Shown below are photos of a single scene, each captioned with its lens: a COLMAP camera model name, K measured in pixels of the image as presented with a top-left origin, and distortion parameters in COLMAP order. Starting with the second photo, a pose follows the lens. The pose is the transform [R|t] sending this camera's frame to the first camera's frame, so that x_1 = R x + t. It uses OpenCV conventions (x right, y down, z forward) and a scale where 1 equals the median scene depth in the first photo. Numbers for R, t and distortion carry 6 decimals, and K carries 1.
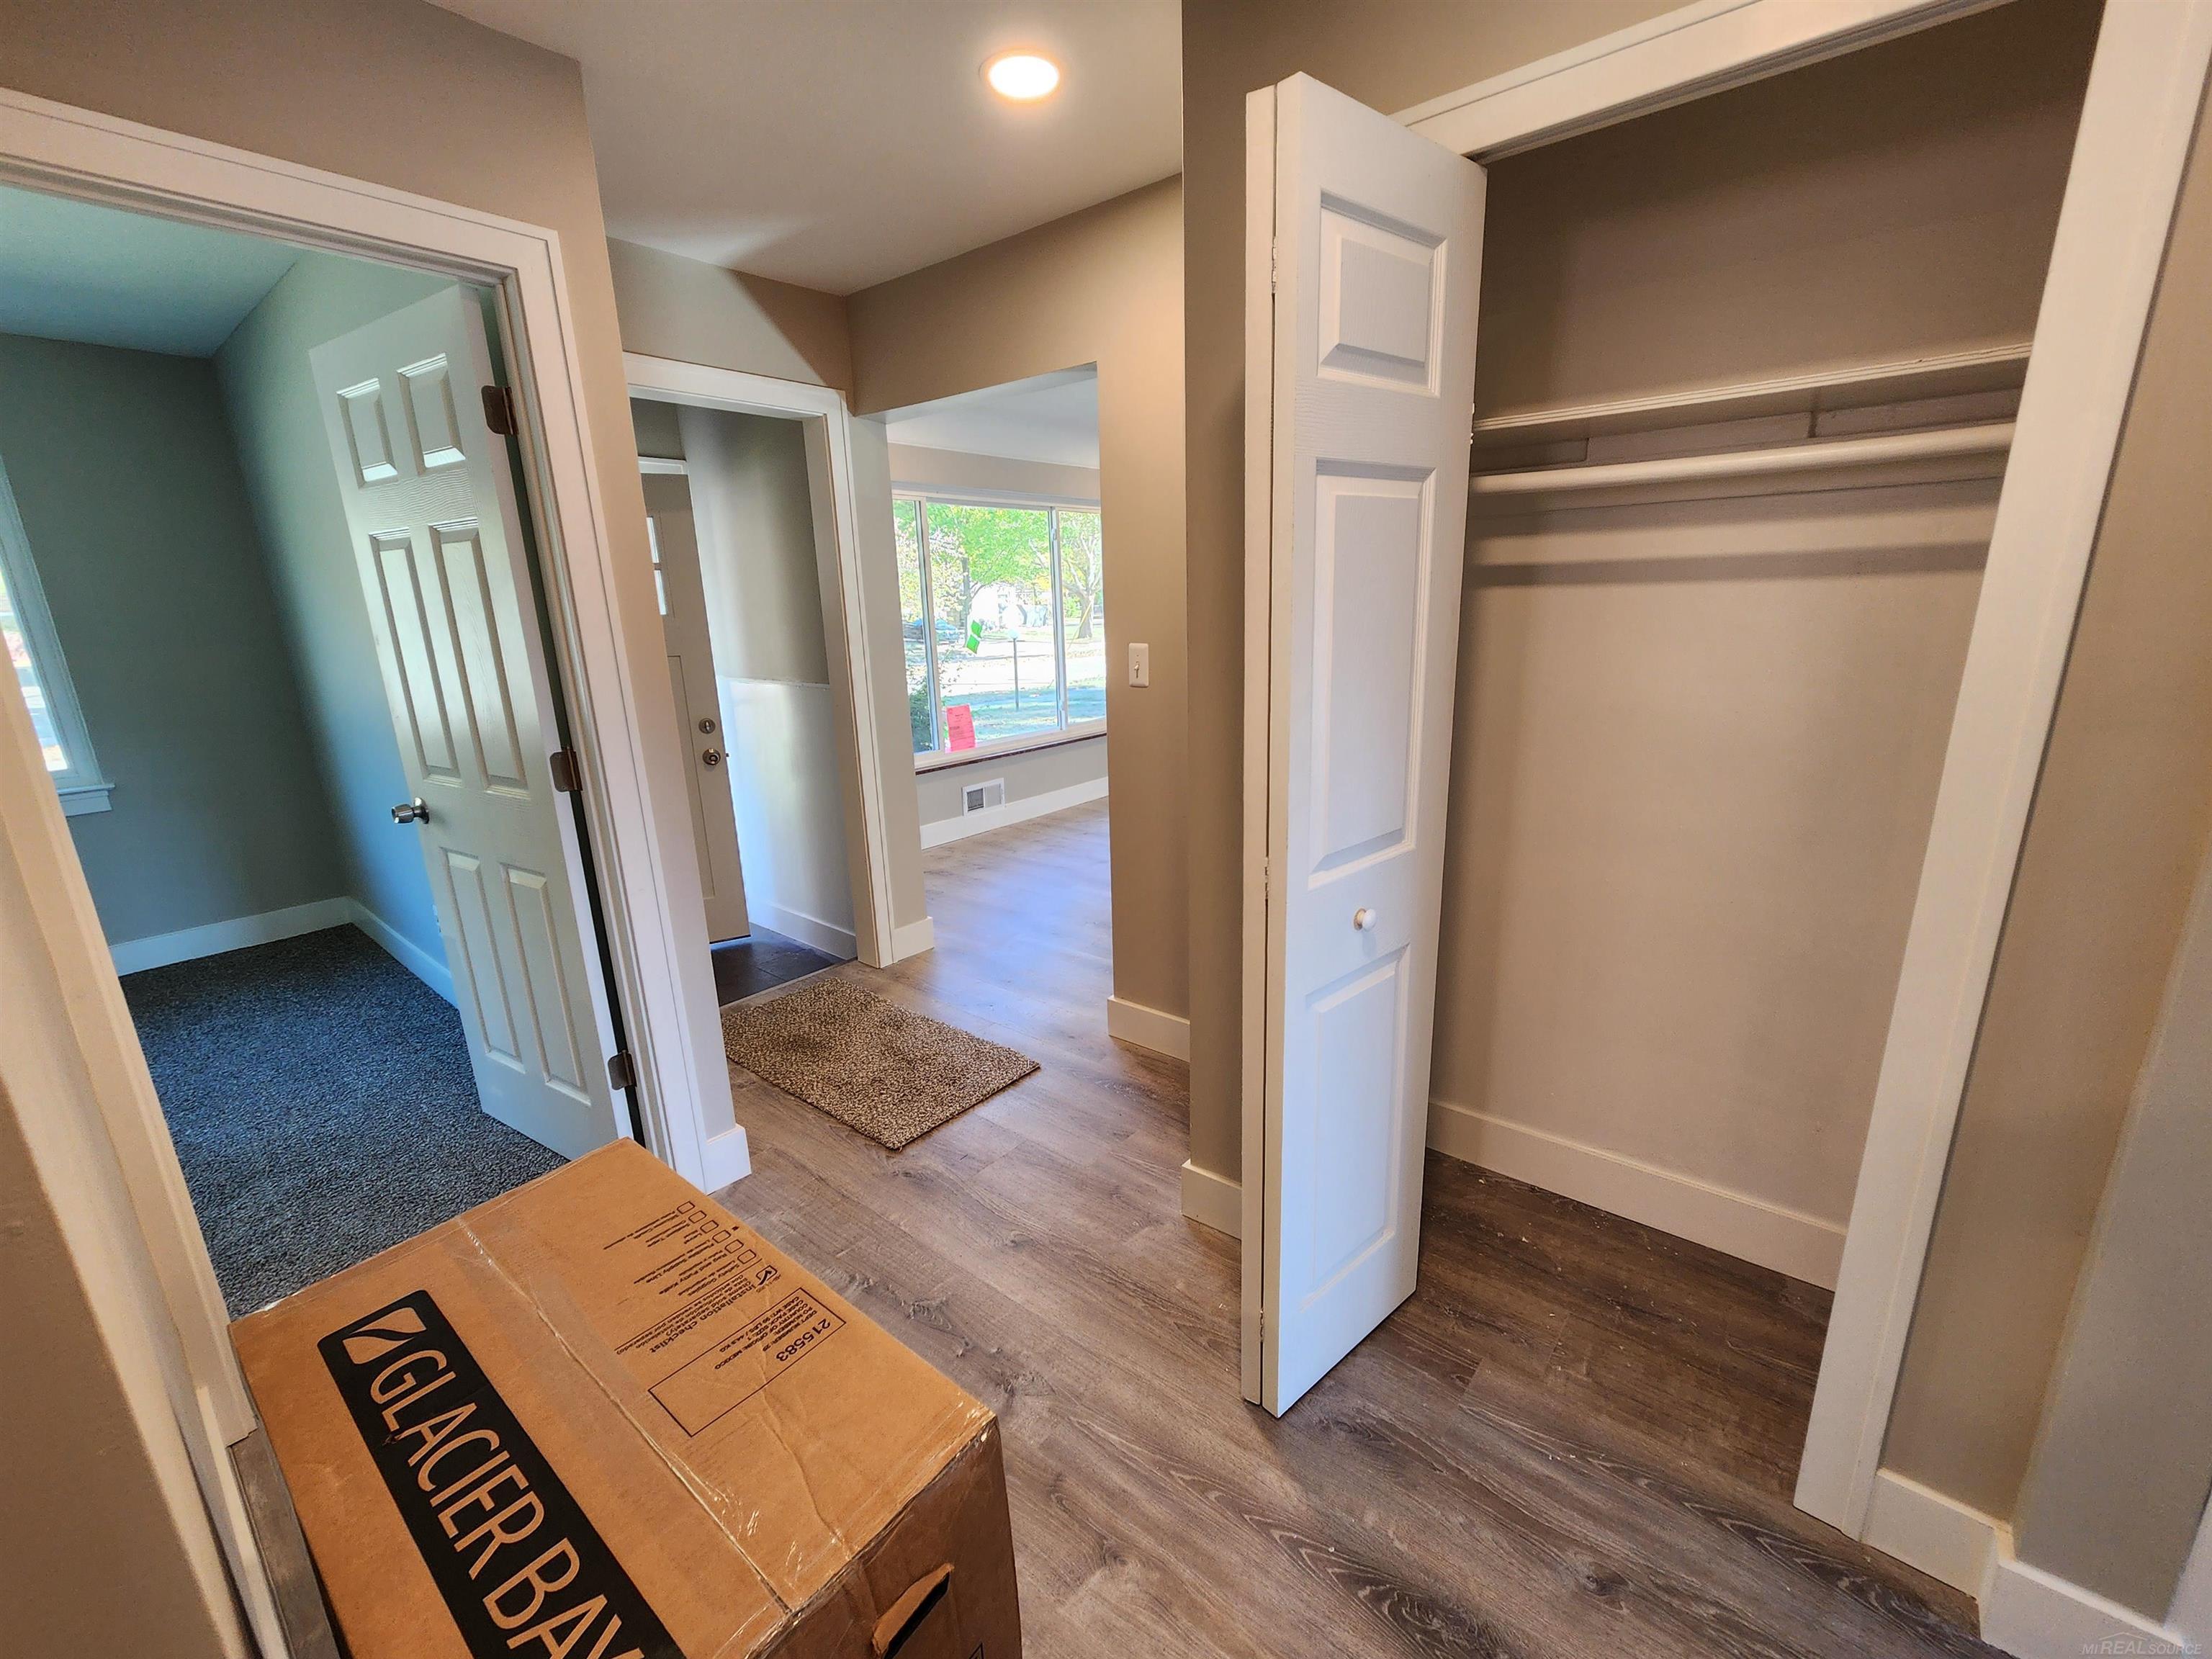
lens RADIAL K [[909.7, 0, 1104.1], [0, 909.7, 836.0], [0, 0, 1]] dist [-0.000574, -0.000738]
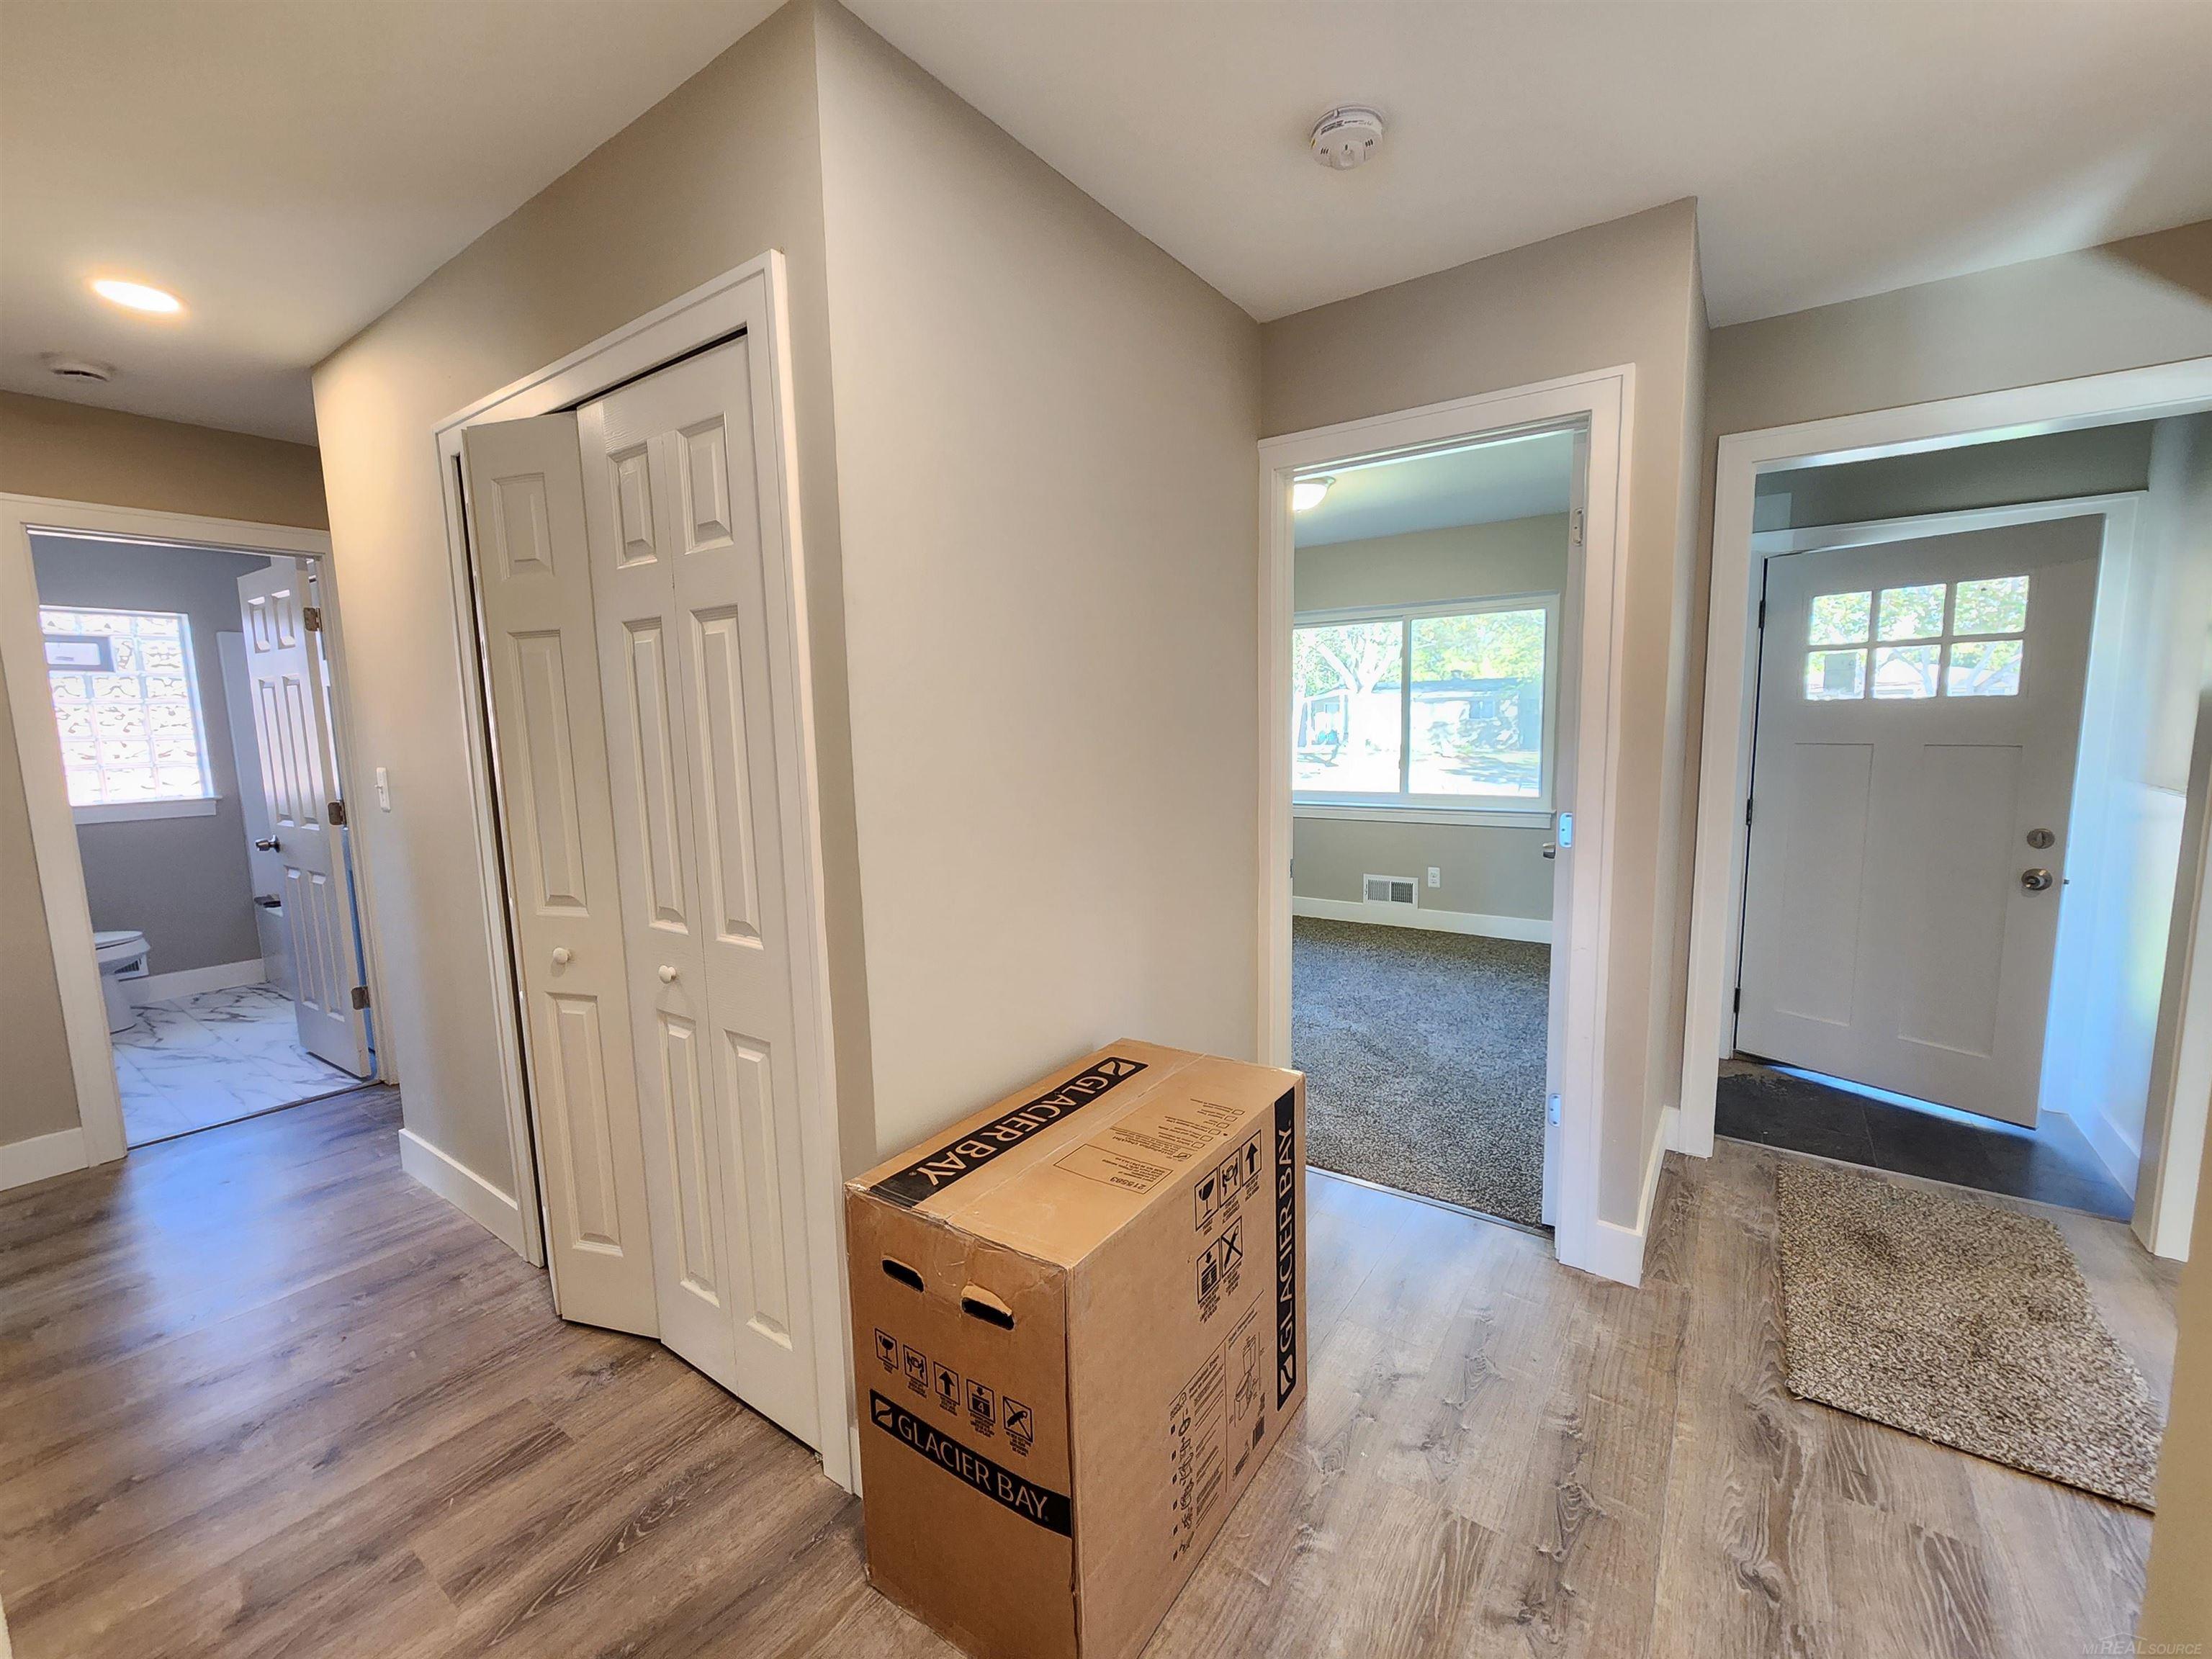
lens RADIAL K [[909.7, 0, 1114.8], [0, 909.7, 832.6], [0, 0, 1]] dist [-0.000574, -0.000738]
pose [[0.072944, 0.151538, -0.985756, 0.492157], [-0.235194, 0.963127, 0.130656, -0.084557], [0.969207, 0.222313, 0.105895, 0.334712]]
